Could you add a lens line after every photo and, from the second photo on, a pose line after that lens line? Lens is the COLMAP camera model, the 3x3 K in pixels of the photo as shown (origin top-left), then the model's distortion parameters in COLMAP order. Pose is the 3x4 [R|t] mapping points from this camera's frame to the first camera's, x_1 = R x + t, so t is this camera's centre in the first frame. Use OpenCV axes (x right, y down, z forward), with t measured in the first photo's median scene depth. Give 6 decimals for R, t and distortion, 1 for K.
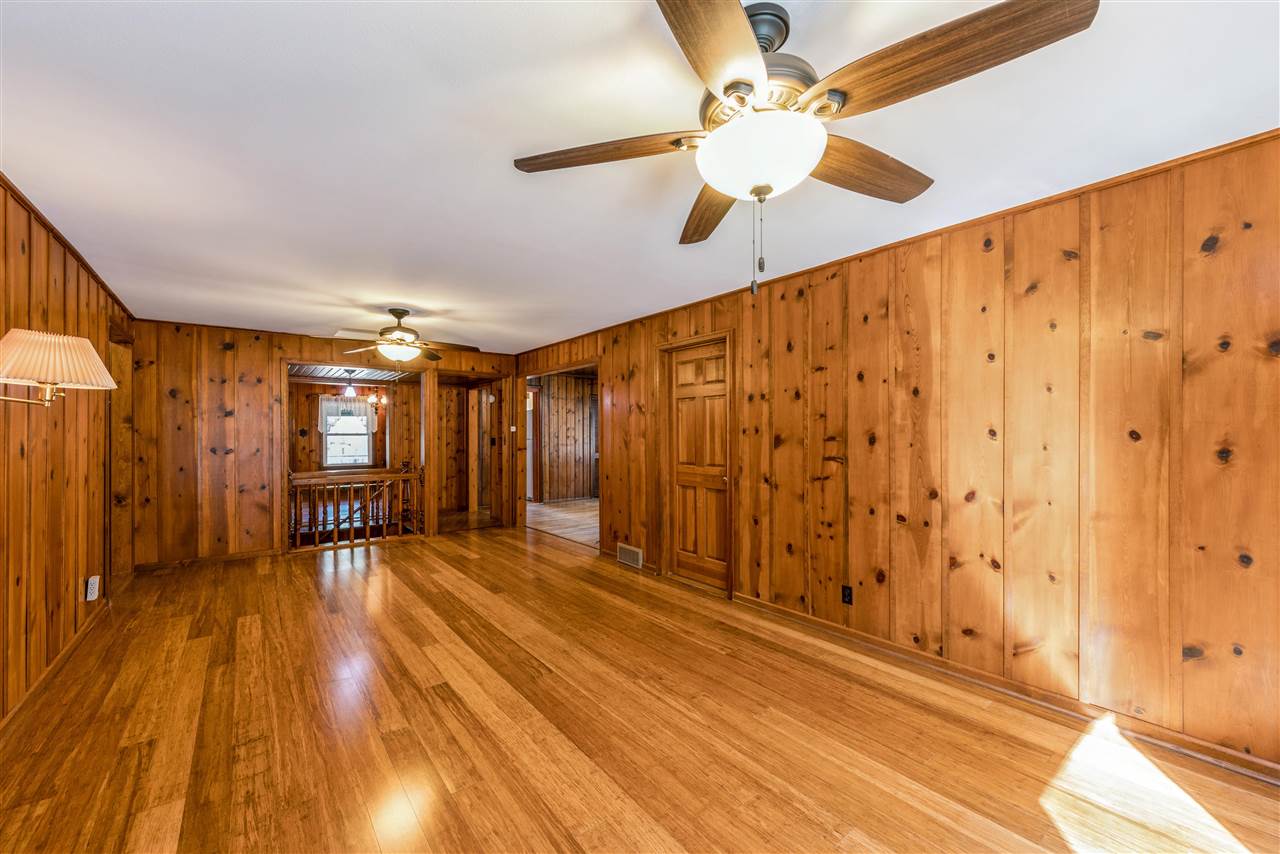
lens RADIAL K [[507.3, 0, 633.4], [0, 507.3, 433.3], [0, 0, 1]] dist [0.000268, -0.000125]
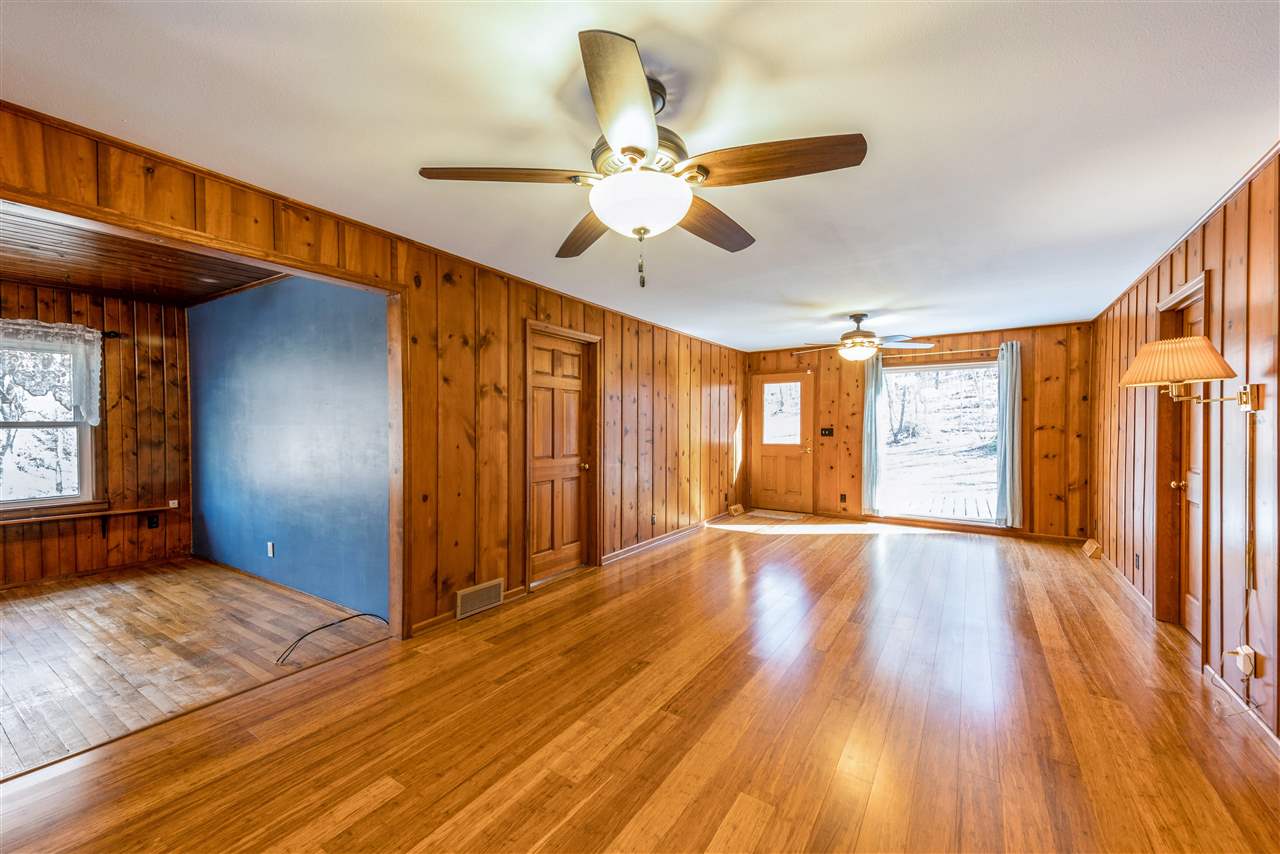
lens RADIAL K [[507.3, 0, 633.4], [0, 507.3, 433.3], [0, 0, 1]] dist [0.000268, -0.000125]
pose [[-0.338016, -0.004259, 0.941131, -0.829343], [0.005702, 0.999962, 0.006574, 0.009801], [-0.941123, 0.007589, -0.337979, 1.158165]]
